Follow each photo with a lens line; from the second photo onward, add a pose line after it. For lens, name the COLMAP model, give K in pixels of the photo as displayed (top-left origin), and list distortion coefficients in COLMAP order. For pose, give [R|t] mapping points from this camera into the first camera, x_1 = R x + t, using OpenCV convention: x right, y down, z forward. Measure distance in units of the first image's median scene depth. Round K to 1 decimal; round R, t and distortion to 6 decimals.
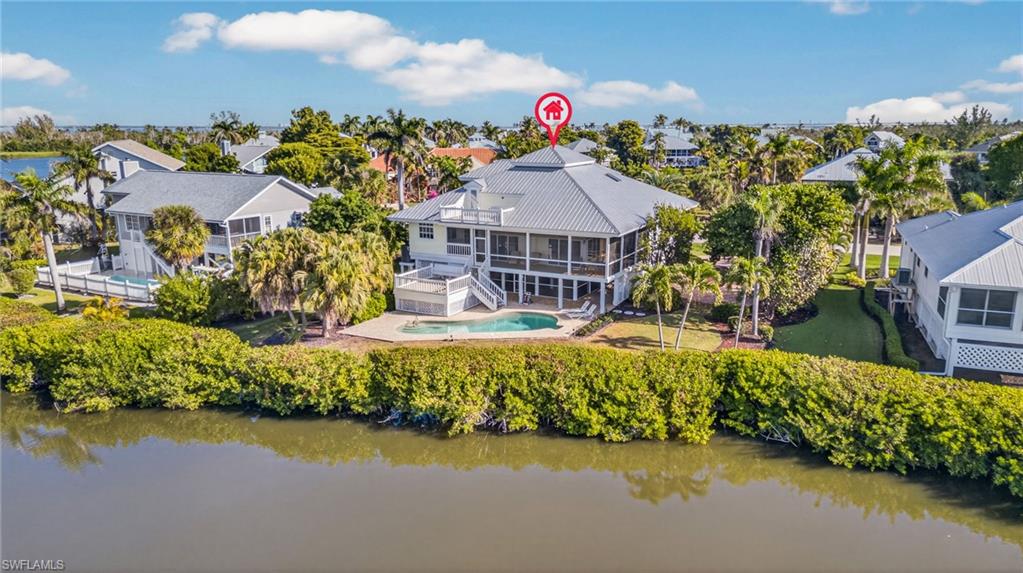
lens RADIAL K [[721.5, 0, 511.5], [0, 721.5, 286.5], [0, 0, 1]] dist [0.086870, -0.094316]
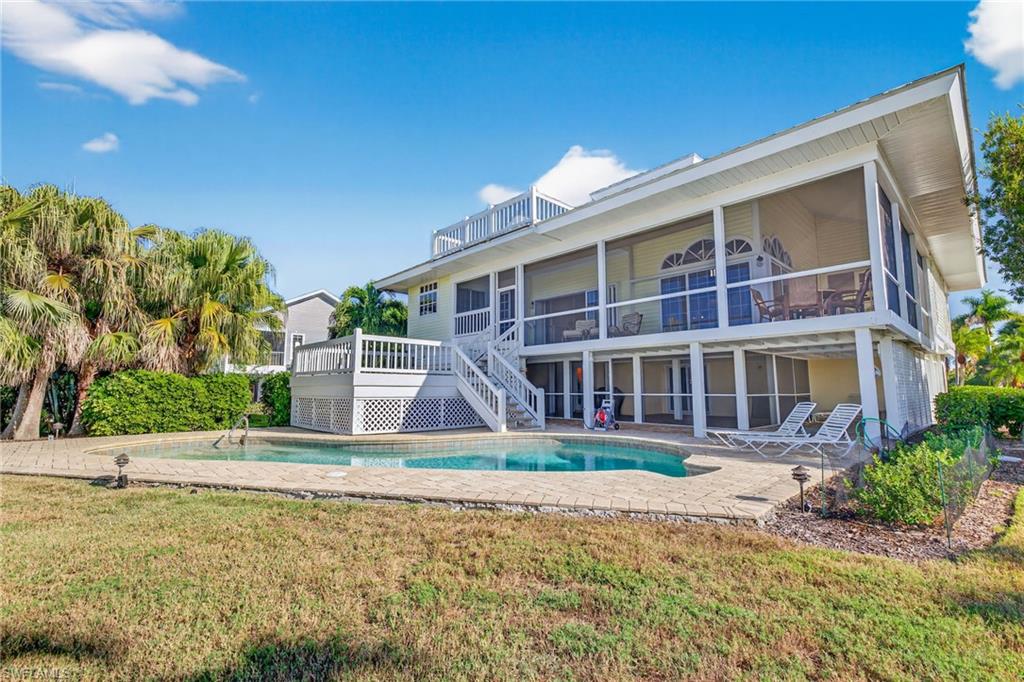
lens RADIAL K [[452.1, 0, 512.0], [0, 452.1, 341.0], [0, 0, 1]] dist [0.000374, -0.000001]
pose [[0.953192, -0.026147, -0.301233, 0.056064], [-0.071010, 0.949033, -0.307074, 0.065477], [0.293909, 0.314091, 0.902754, 0.874932]]
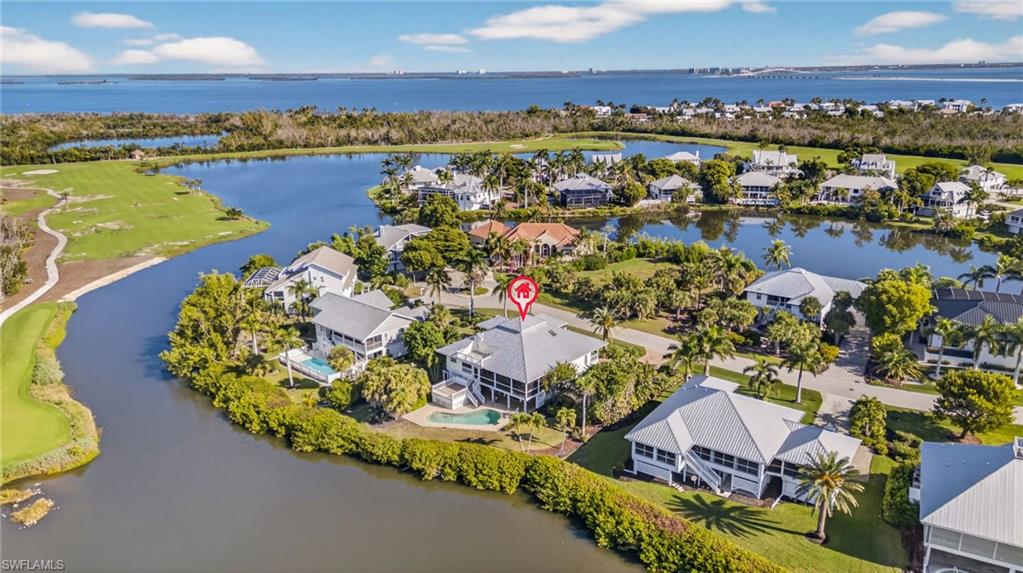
lens RADIAL K [[721.5, 0, 511.5], [0, 721.5, 286.5], [0, 0, 1]] dist [0.086870, -0.094316]
pose [[0.972741, 0.060687, -0.223813, 0.584437], [-0.043612, 0.995803, 0.080465, -0.546410], [0.227757, -0.068511, 0.971305, -1.111317]]
